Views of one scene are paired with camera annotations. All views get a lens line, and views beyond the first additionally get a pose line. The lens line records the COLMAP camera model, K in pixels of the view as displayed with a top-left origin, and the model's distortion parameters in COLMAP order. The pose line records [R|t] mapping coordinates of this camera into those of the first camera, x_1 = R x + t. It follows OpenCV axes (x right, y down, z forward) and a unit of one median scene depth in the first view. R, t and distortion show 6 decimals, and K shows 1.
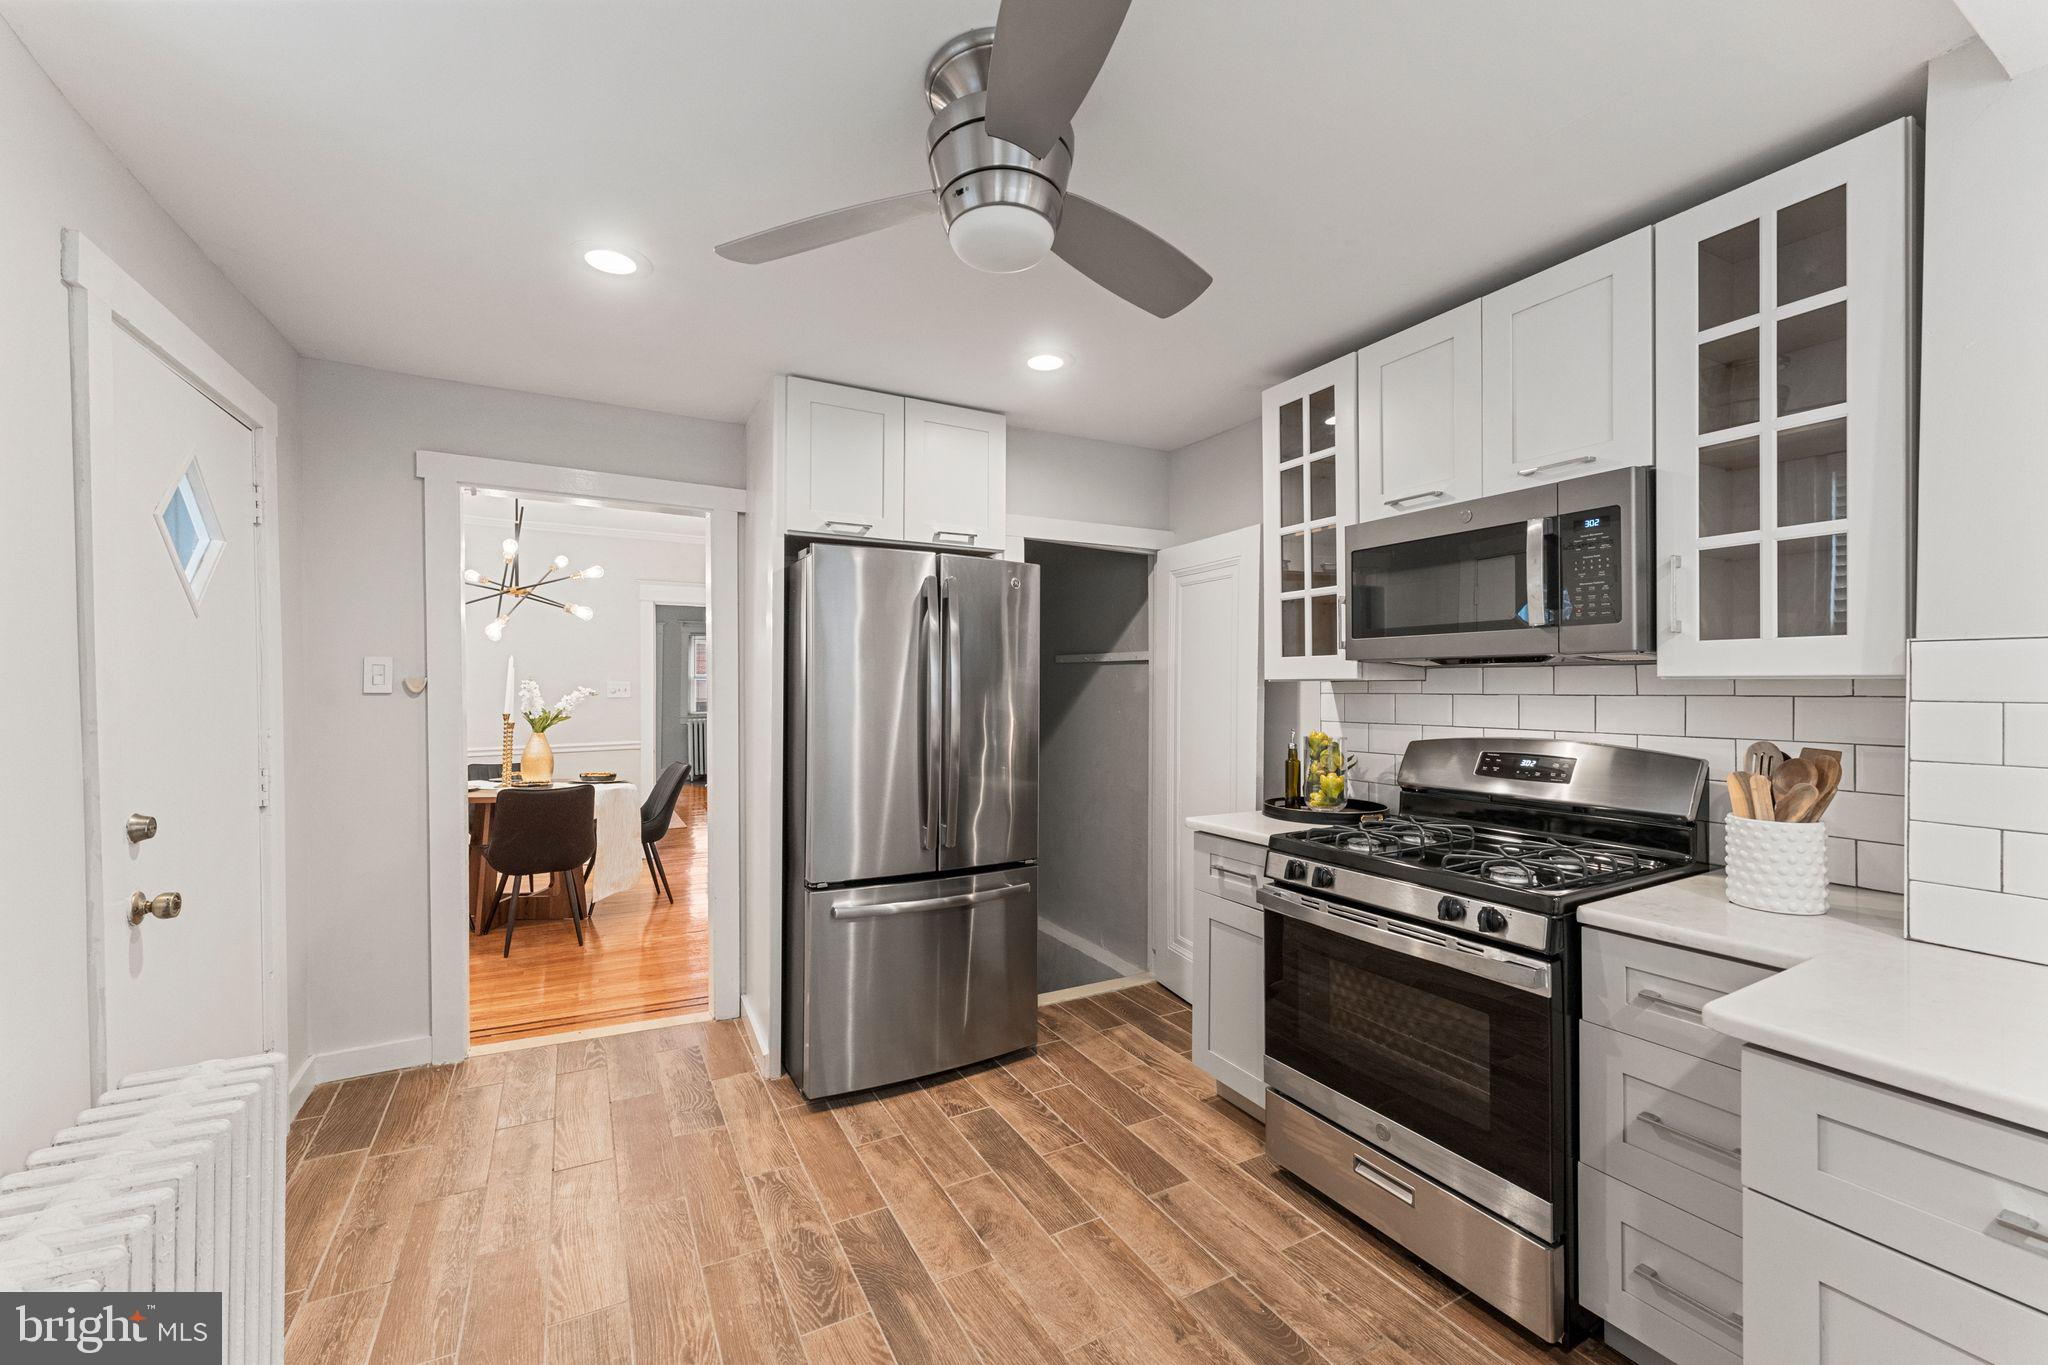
lens RADIAL K [[834.2, 0, 1003.7], [0, 834.2, 671.4], [0, 0, 1]] dist [-0.009944, 0.000351]
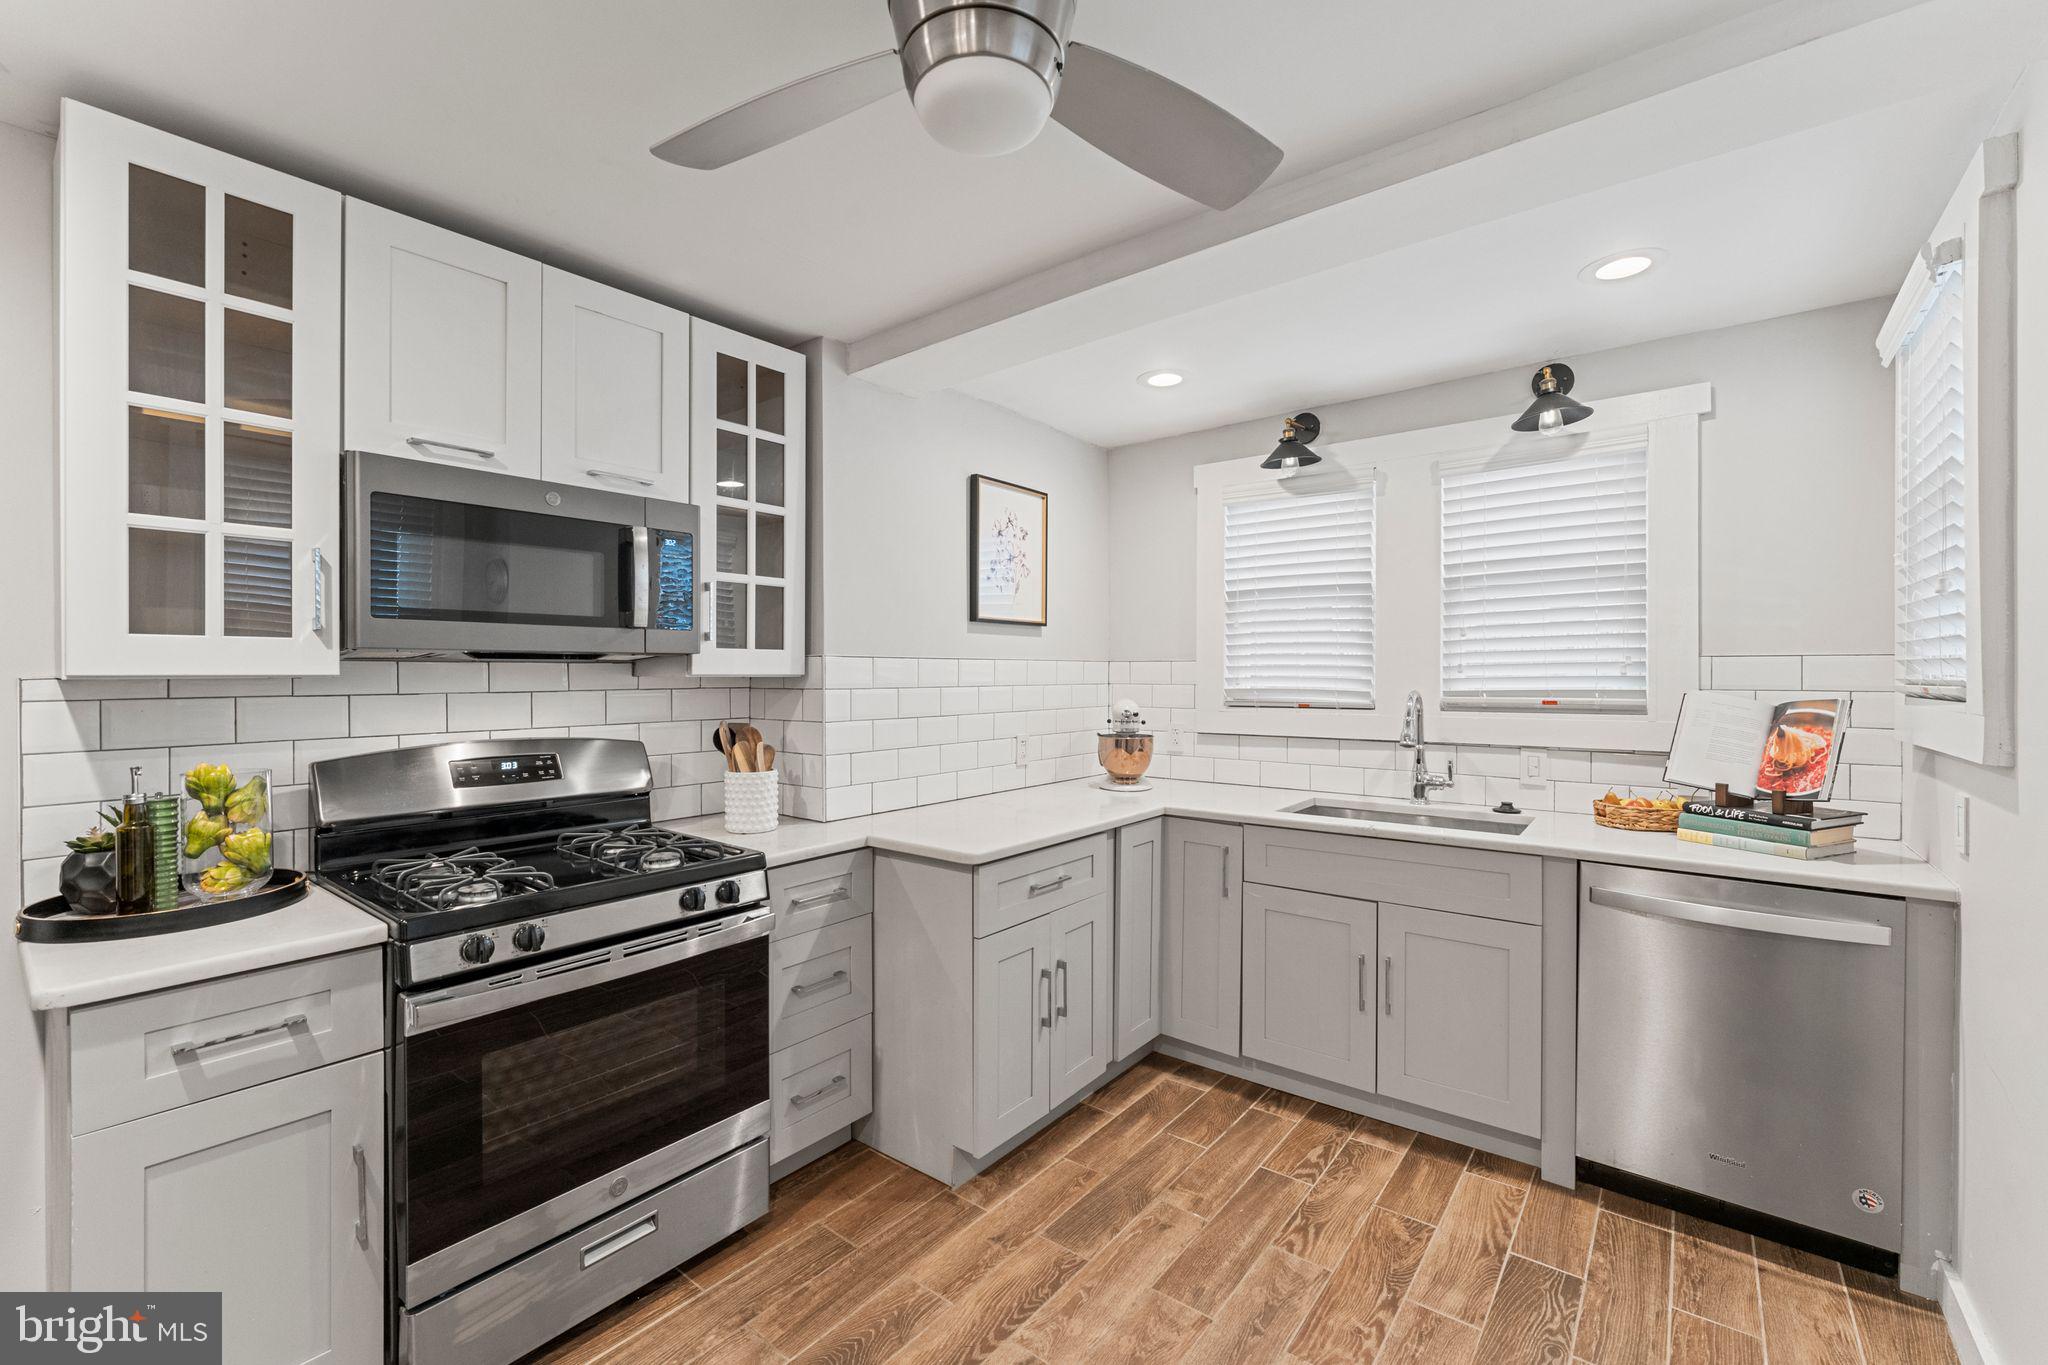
lens RADIAL K [[834.2, 0, 1029.9], [0, 834.2, 678.7], [0, 0, 1]] dist [-0.009944, 0.000351]
pose [[-0.410965, 0.002455, 0.911648, -0.526905], [-0.005101, 0.999975, -0.004992, 0.014611], [-0.911637, -0.006701, -0.410943, 0.958344]]
